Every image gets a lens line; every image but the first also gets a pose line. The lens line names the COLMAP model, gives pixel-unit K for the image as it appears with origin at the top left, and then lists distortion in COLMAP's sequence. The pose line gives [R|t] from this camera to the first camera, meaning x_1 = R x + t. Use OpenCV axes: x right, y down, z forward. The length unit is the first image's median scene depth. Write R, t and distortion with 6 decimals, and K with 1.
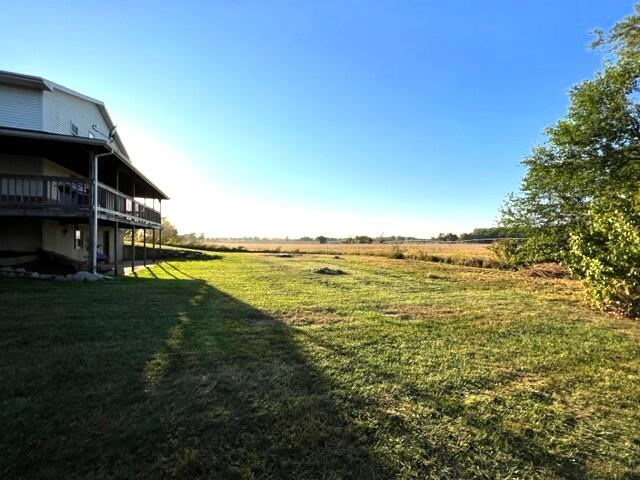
lens RADIAL K [[257.3, 0, 320.0], [0, 257.3, 240.0], [0, 0, 1]] dist [0.000035, 0.000009]
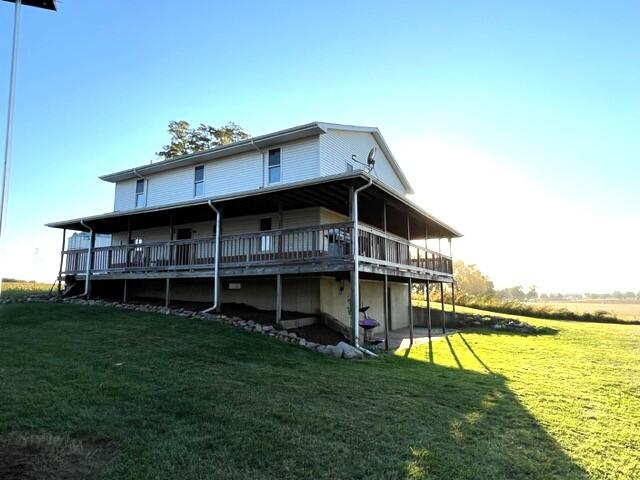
lens RADIAL K [[400.2, 0, 320.0], [0, 400.2, 240.0], [0, 0, 1]] dist [-0.000881, -0.000944]
pose [[0.600589, -0.116156, -0.791075, 0.005263], [0.002955, 0.989707, -0.143078, -0.005610], [0.799552, 0.083593, 0.594751, 0.150674]]
